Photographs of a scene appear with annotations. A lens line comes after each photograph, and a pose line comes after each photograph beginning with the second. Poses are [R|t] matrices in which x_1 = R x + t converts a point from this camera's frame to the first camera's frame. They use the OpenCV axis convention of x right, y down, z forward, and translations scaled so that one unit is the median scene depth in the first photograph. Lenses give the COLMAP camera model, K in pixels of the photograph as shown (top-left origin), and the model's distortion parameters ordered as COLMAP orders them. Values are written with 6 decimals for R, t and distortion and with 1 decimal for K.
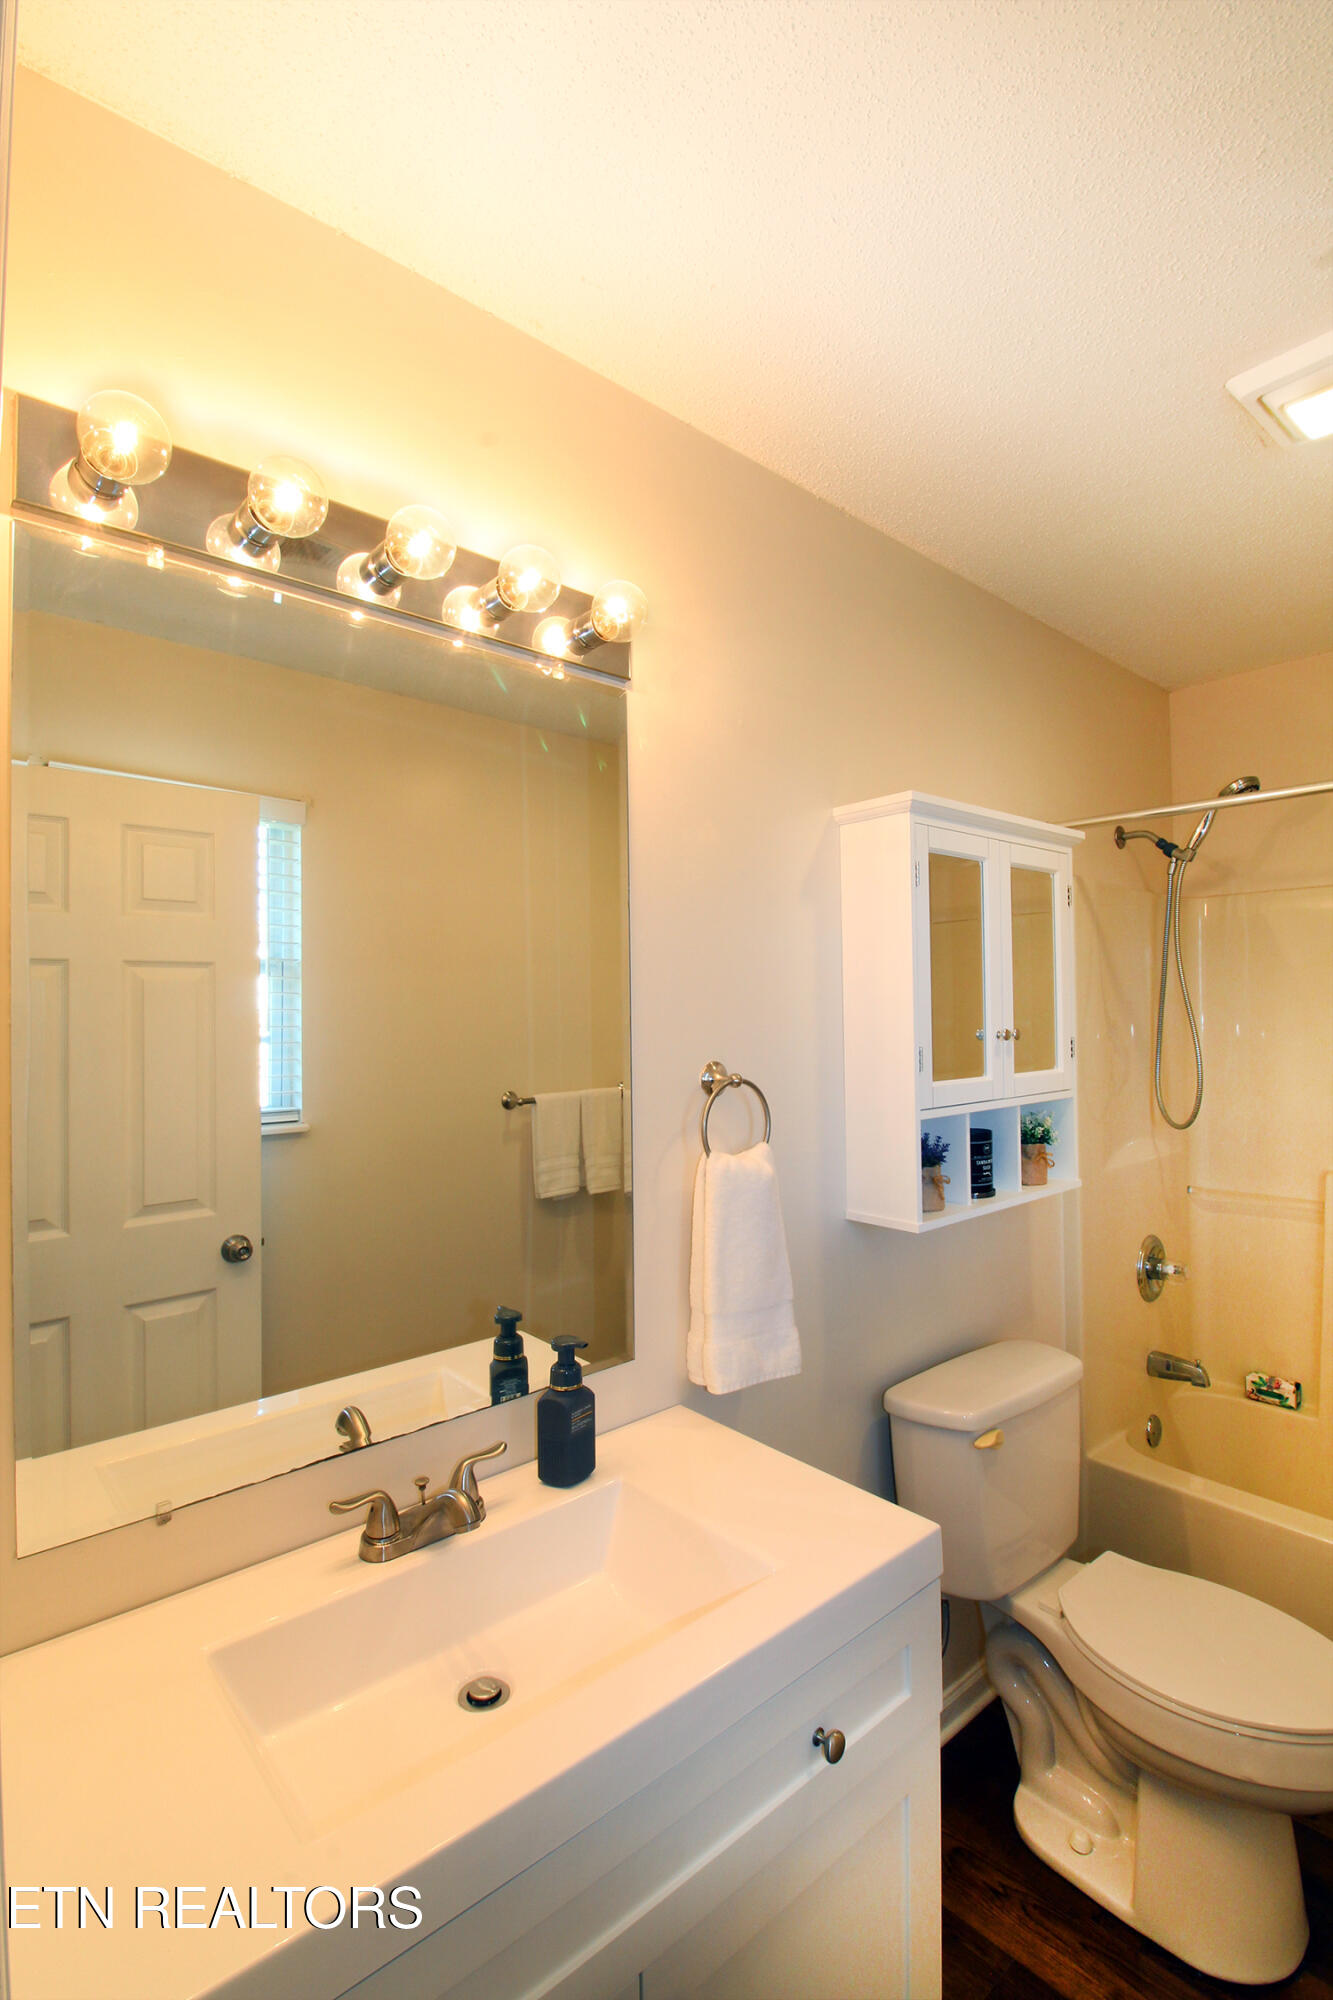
lens RADIAL K [[942.9, 0, 667.9], [0, 942.9, 1001.2], [0, 0, 1]] dist [-0.006874, -0.006350]
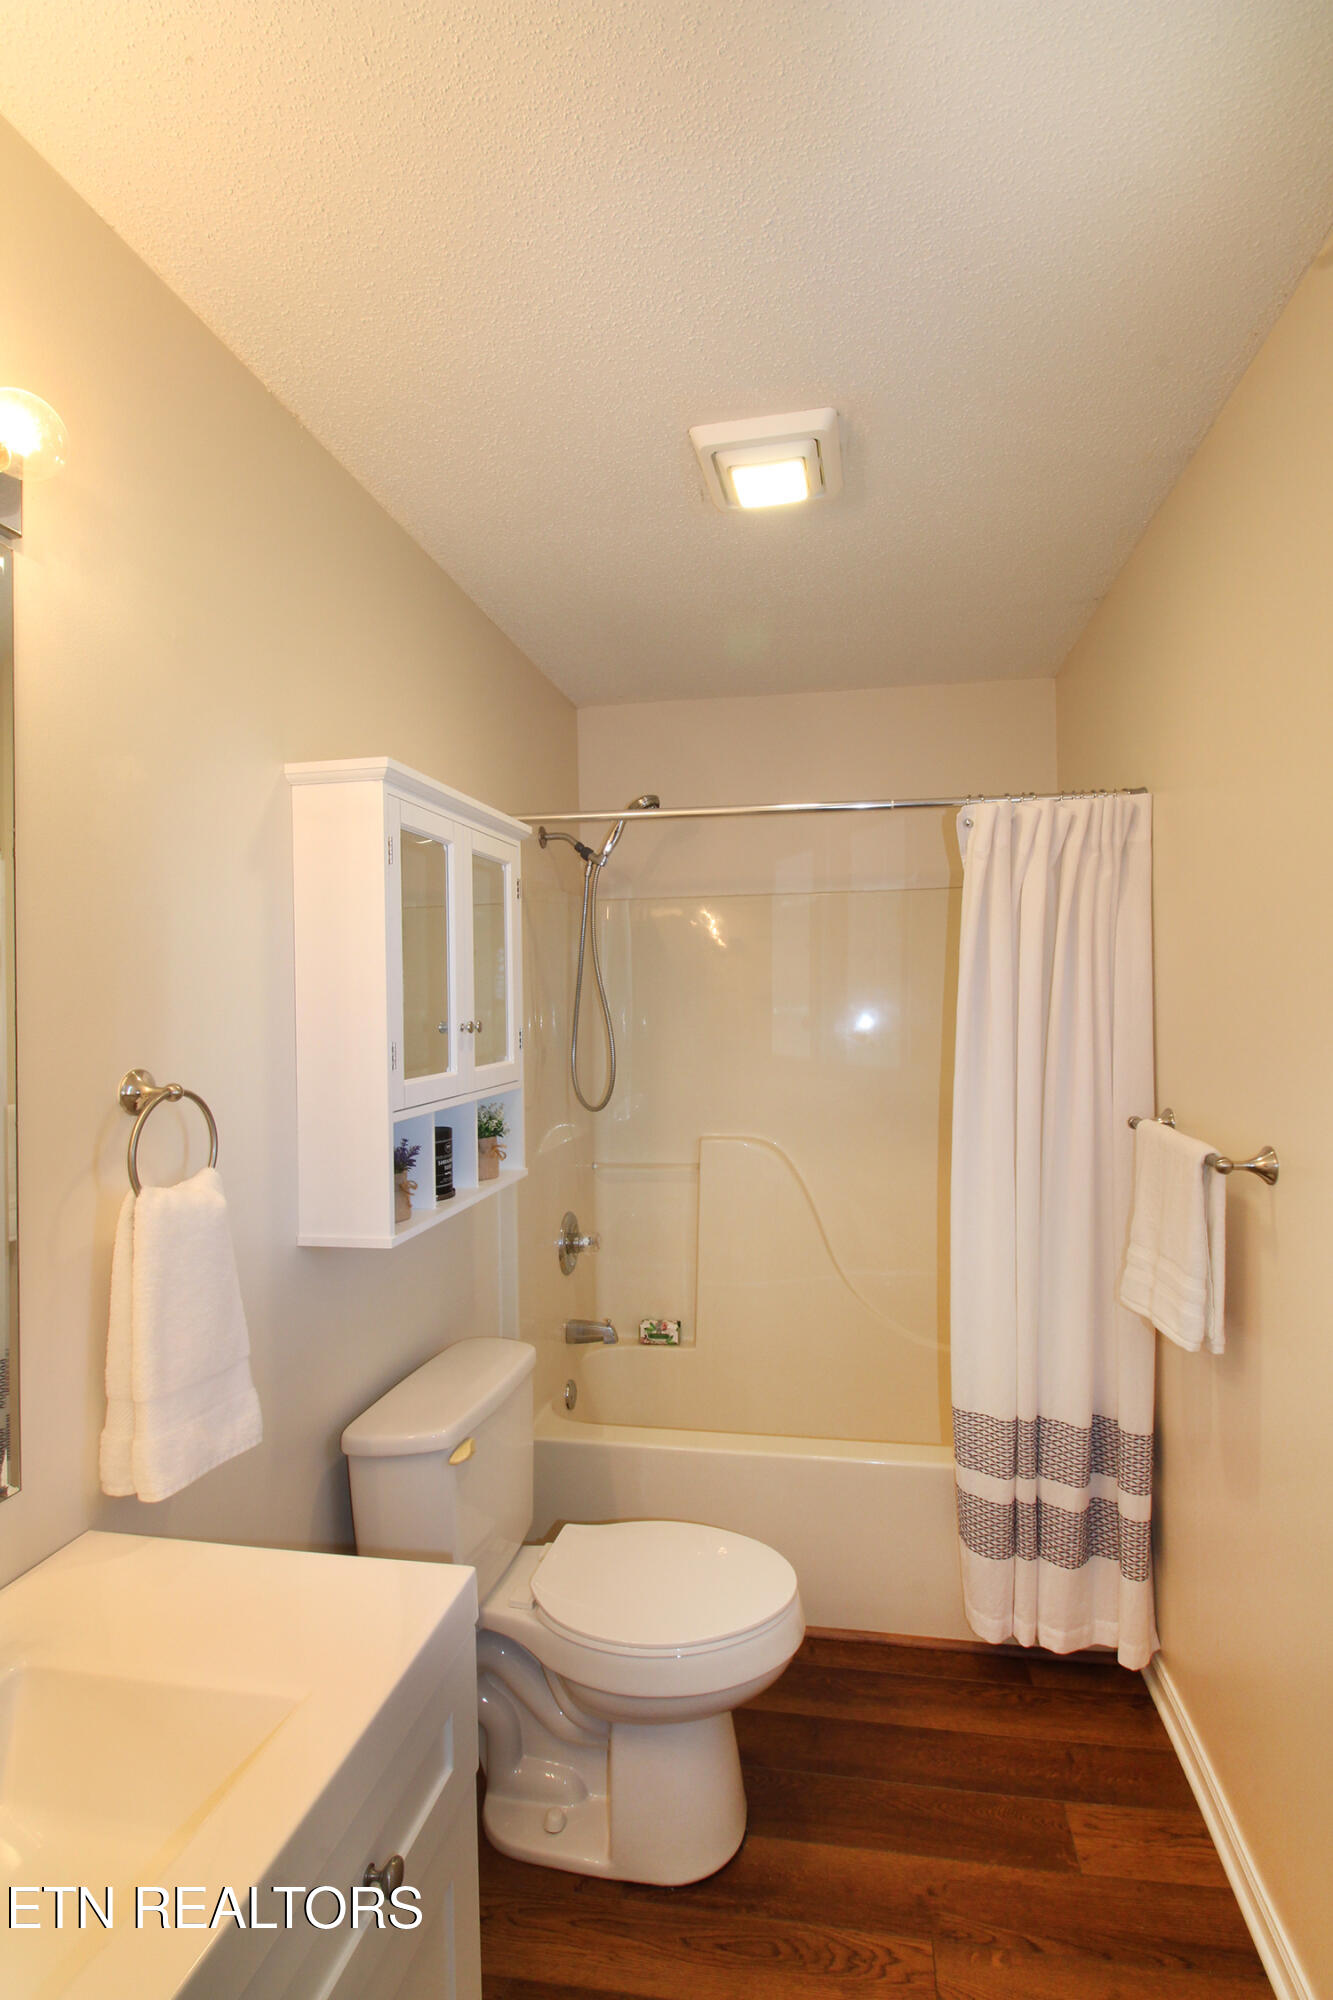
lens RADIAL K [[942.9, 0, 677.6], [0, 942.9, 1000.7], [0, 0, 1]] dist [-0.006874, -0.006350]
pose [[0.771255, -0.002094, 0.636523, -0.091439], [-0.000663, 0.999991, 0.004093, 0.004269], [-0.636526, -0.003579, 0.771247, 0.120415]]
